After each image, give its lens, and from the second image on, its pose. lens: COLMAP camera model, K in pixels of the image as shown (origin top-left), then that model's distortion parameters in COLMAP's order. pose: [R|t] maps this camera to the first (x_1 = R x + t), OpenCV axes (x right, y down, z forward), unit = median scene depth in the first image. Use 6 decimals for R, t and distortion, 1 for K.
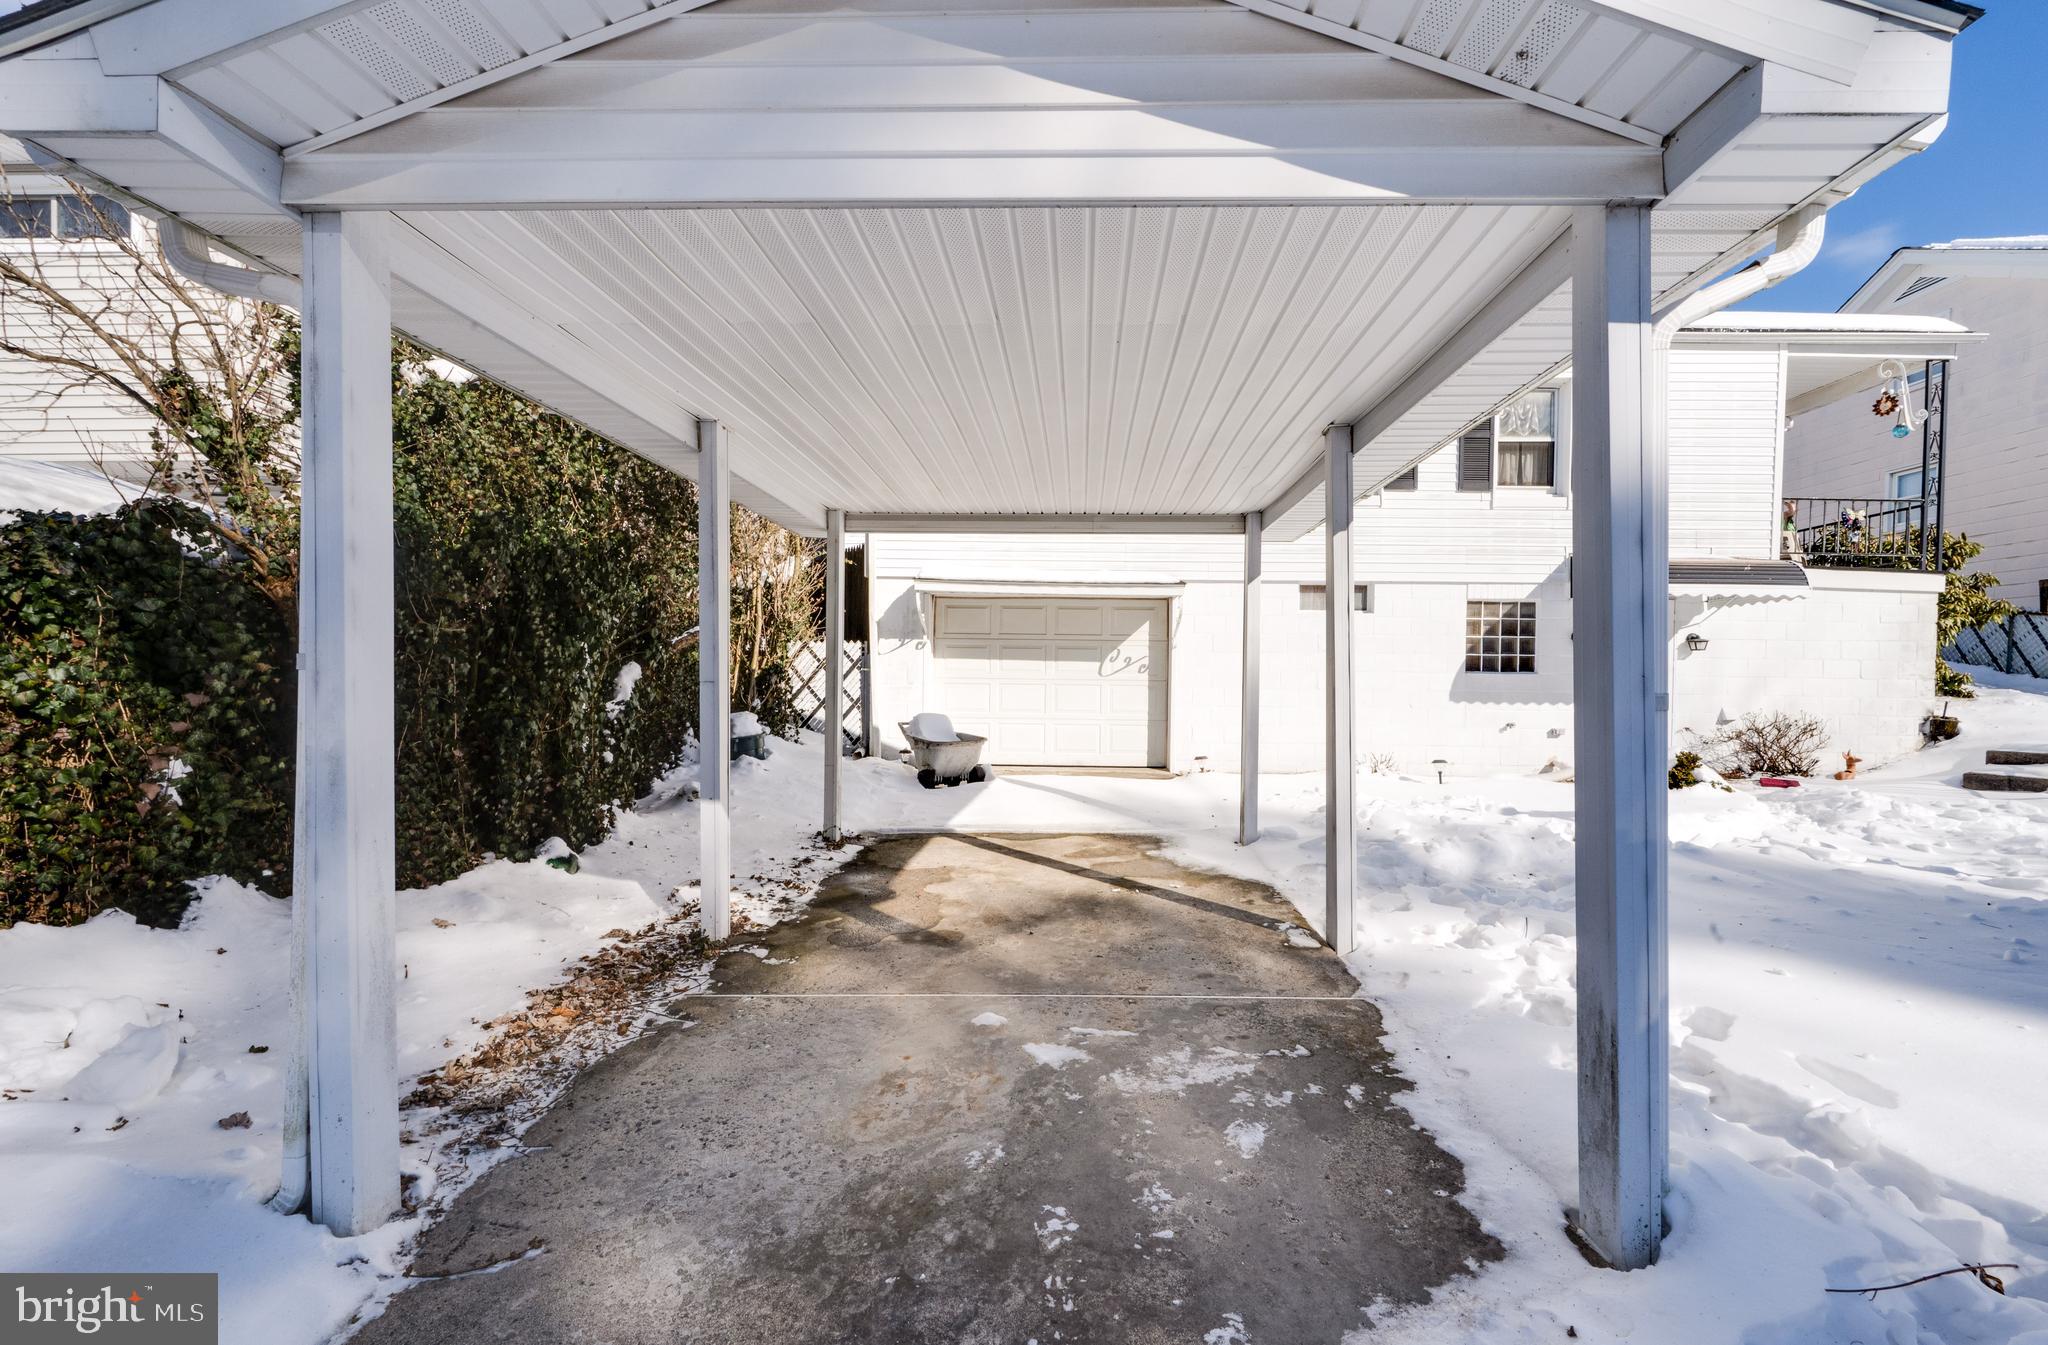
lens RADIAL K [[816.0, 0, 1067.9], [0, 816.0, 696.1], [0, 0, 1]] dist [-0.002816, -0.000604]
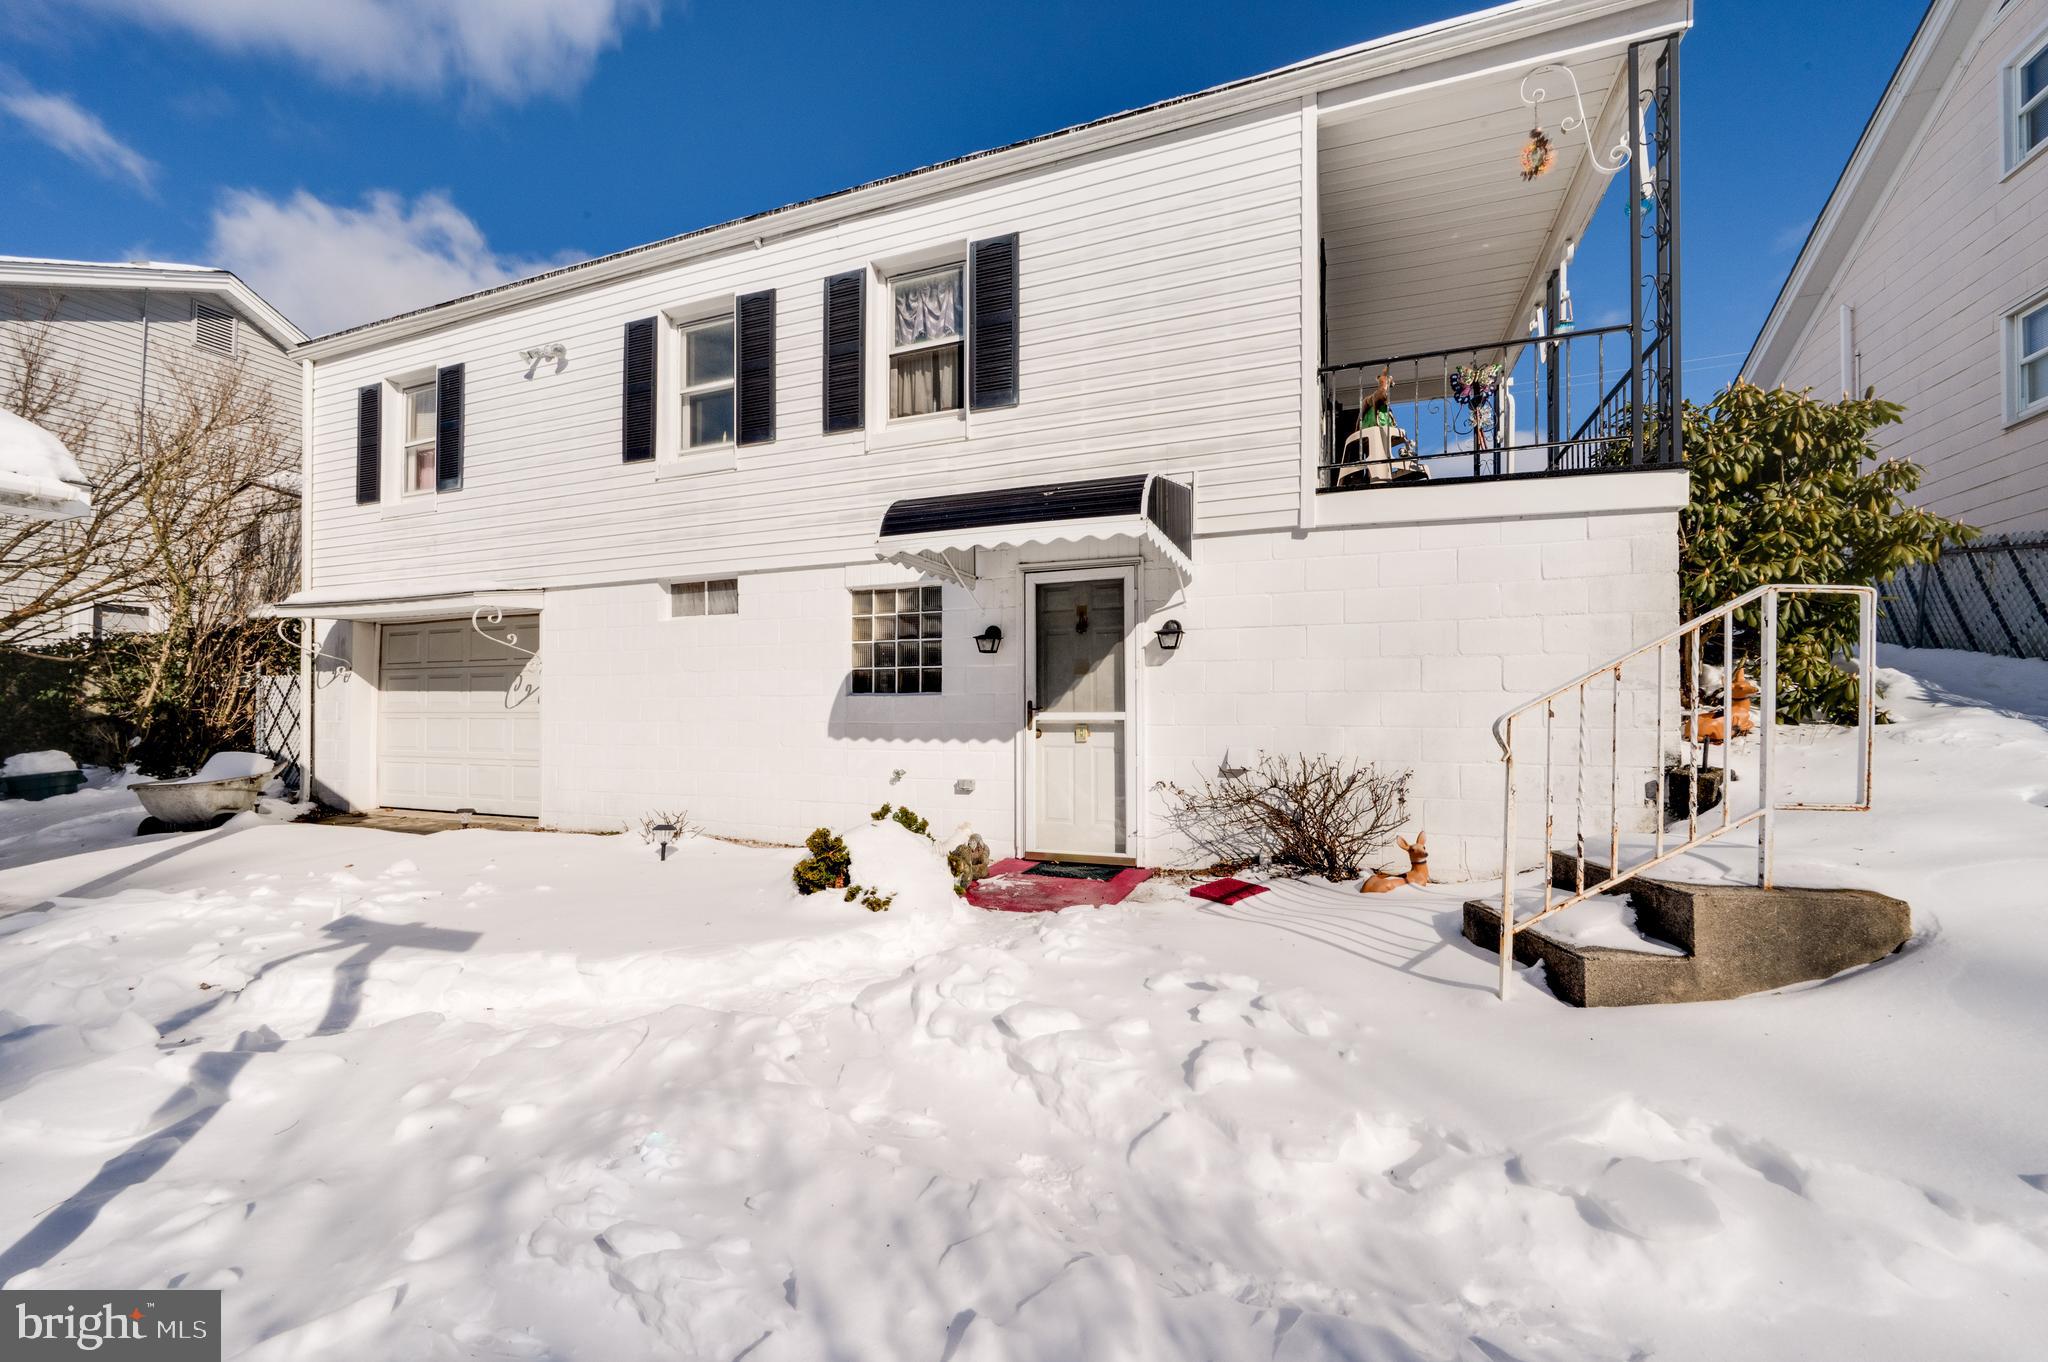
lens RADIAL K [[816.0, 0, 1008.9], [0, 816.0, 697.7], [0, 0, 1]] dist [-0.002816, -0.000604]
pose [[0.937199, -0.018971, -0.348280, 0.852461], [0.006241, 0.999272, -0.037637, -0.000383], [0.348740, 0.033100, 0.936635, 0.407845]]
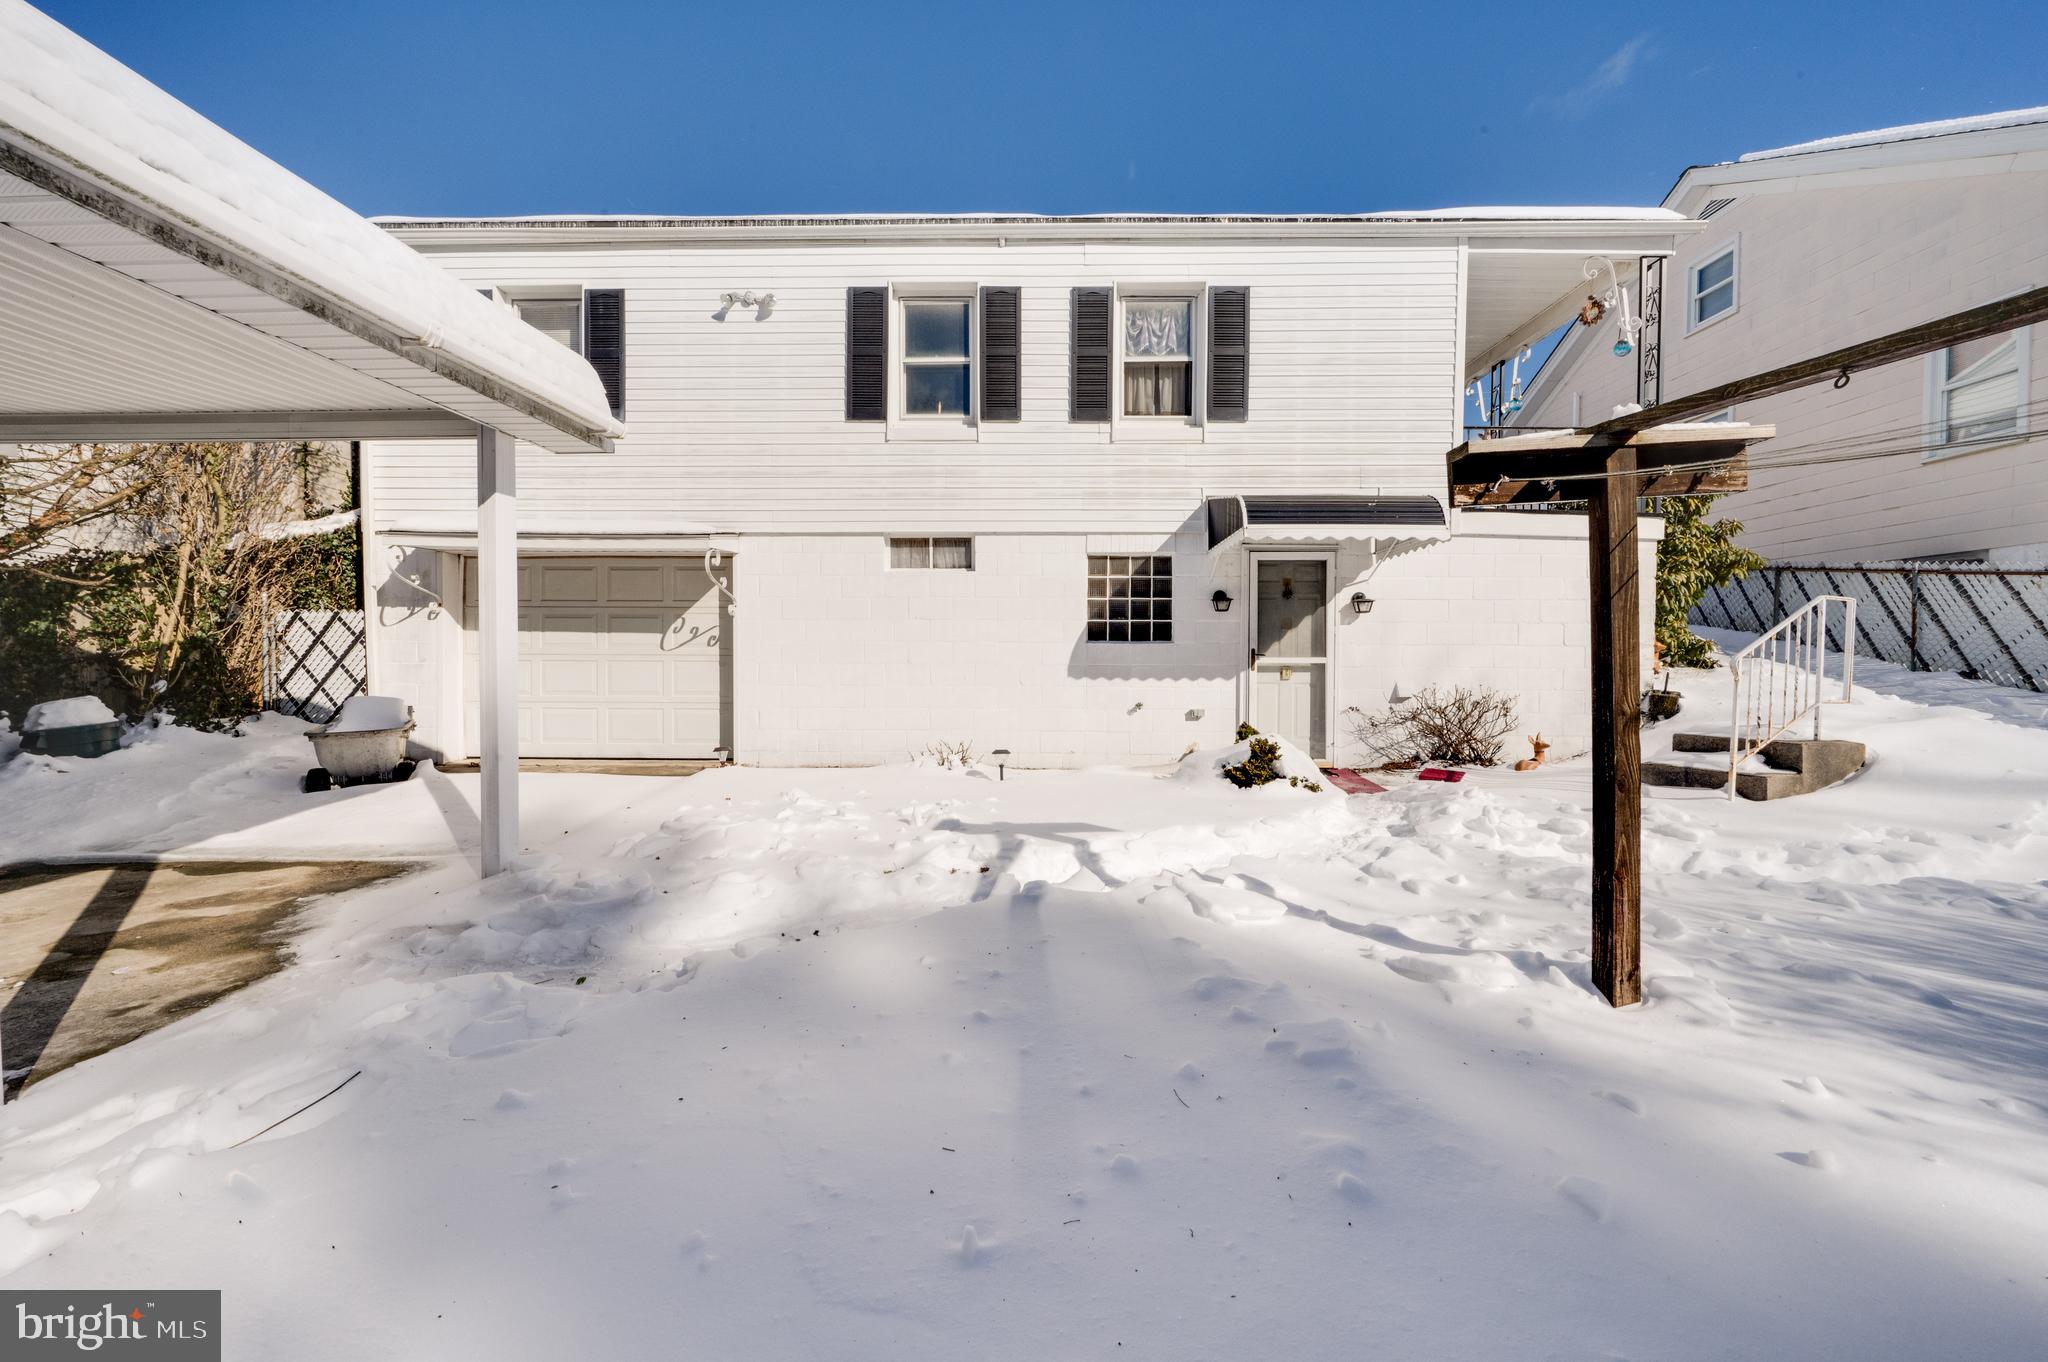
lens RADIAL K [[816.0, 0, 1009.6], [0, 816.0, 681.7], [0, 0, 1]] dist [-0.002816, -0.000604]
pose [[0.999970, -0.007456, 0.002007, 0.407703], [0.007449, 0.999966, 0.003478, 0.007415], [-0.002033, -0.003463, 0.999992, 0.174699]]
